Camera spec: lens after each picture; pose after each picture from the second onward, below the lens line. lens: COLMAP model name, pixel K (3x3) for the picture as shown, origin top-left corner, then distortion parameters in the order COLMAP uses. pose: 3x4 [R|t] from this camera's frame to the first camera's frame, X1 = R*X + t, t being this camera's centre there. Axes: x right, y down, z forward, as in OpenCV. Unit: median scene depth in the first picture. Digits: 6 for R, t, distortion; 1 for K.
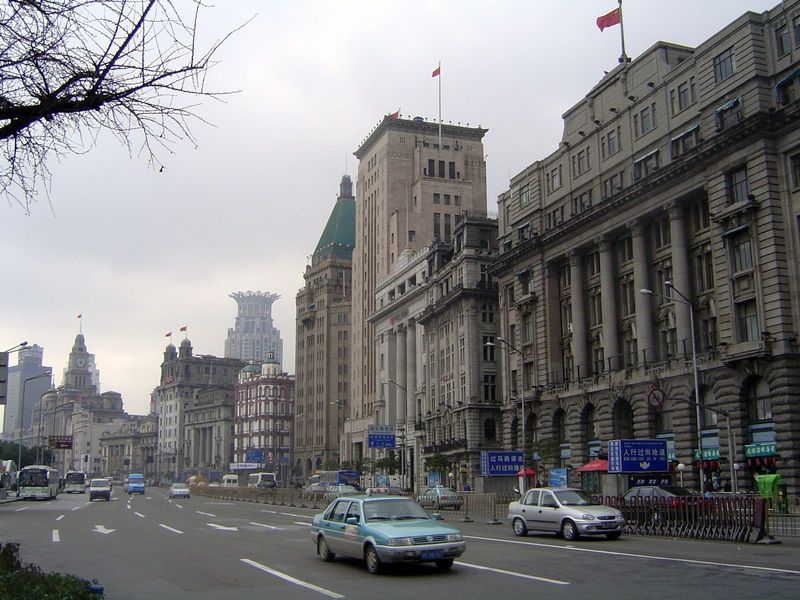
lens RADIAL K [[921.6, 0, 397.6], [0, 921.6, 284.3], [0, 0, 1]] dist [-0.110003, -0.064033]
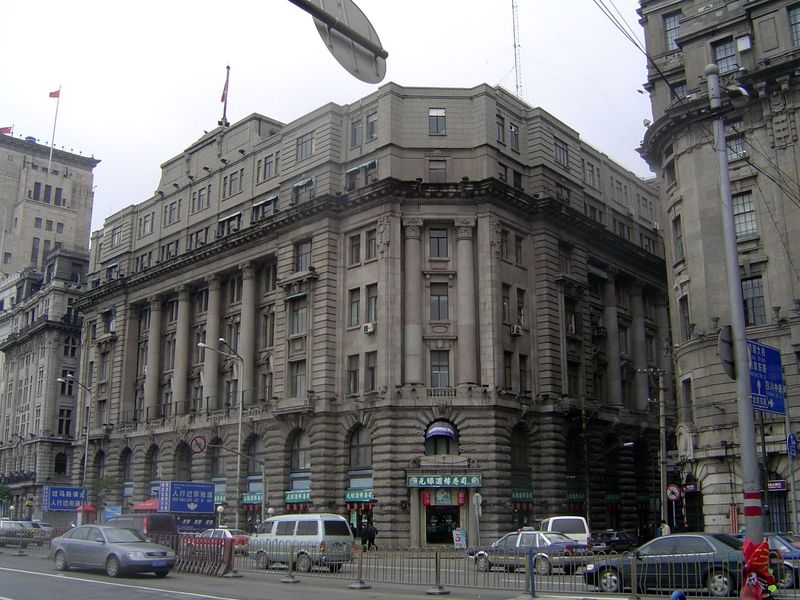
lens RADIAL K [[921.6, 0, 397.6], [0, 921.6, 284.3], [0, 0, 1]] dist [-0.110003, -0.064033]
pose [[0.909310, 0.109939, 0.401333, 0.011334], [-0.093324, 0.993779, -0.060784, -0.005938], [-0.405519, 0.017817, 0.913913, -0.026718]]
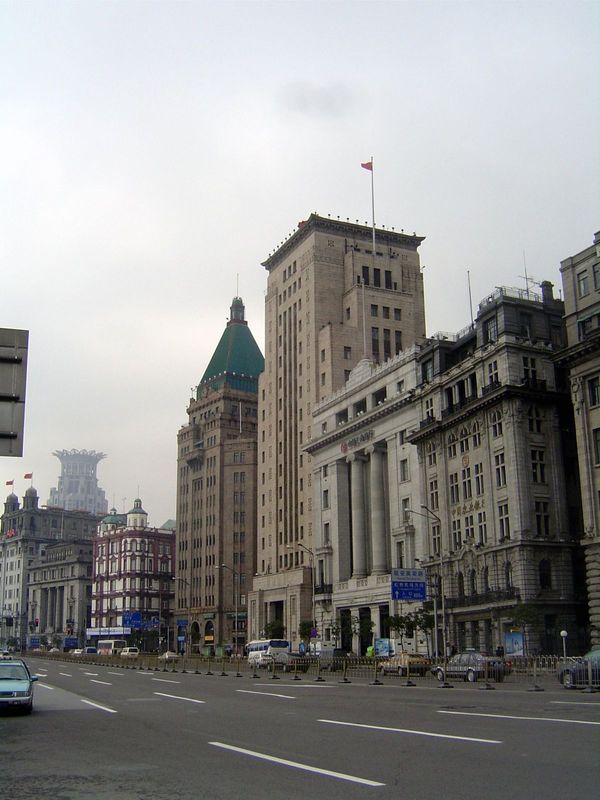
lens RADIAL K [[921.6, 0, 297.5], [0, 921.6, 403.0], [0, 0, 1]] dist [-0.110003, -0.064033]
pose [[0.995588, 0.021537, 0.091323, -0.100150], [-0.016686, 0.998425, -0.053556, 0.036945], [-0.092333, 0.051796, 0.994380, 0.165117]]
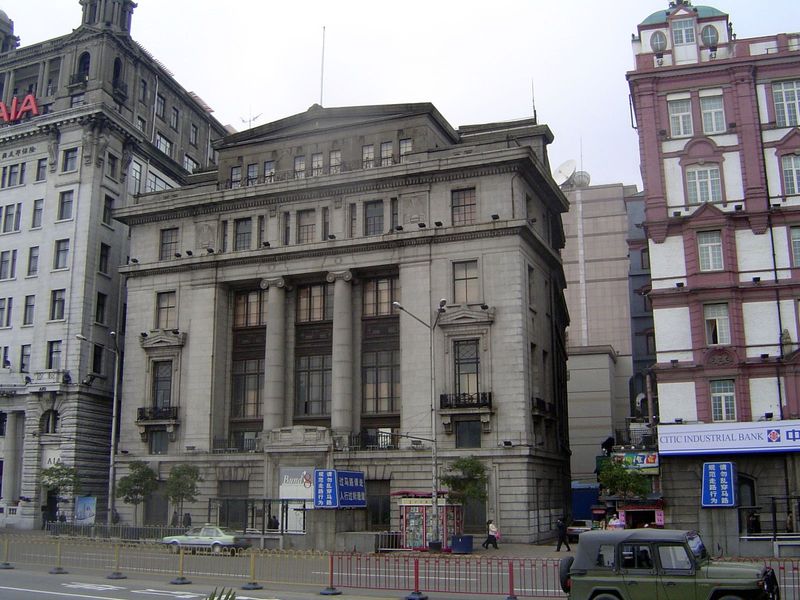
lens RADIAL K [[901.7, 0, 400.0], [0, 901.7, 300.0], [0, 0, 1]] dist [-0.122082, -0.003788]
pose [[0.828334, 0.143238, 0.541614, -0.503241], [-0.127646, 0.989588, -0.066493, 0.282015], [-0.545499, -0.014056, 0.837993, 1.299312]]
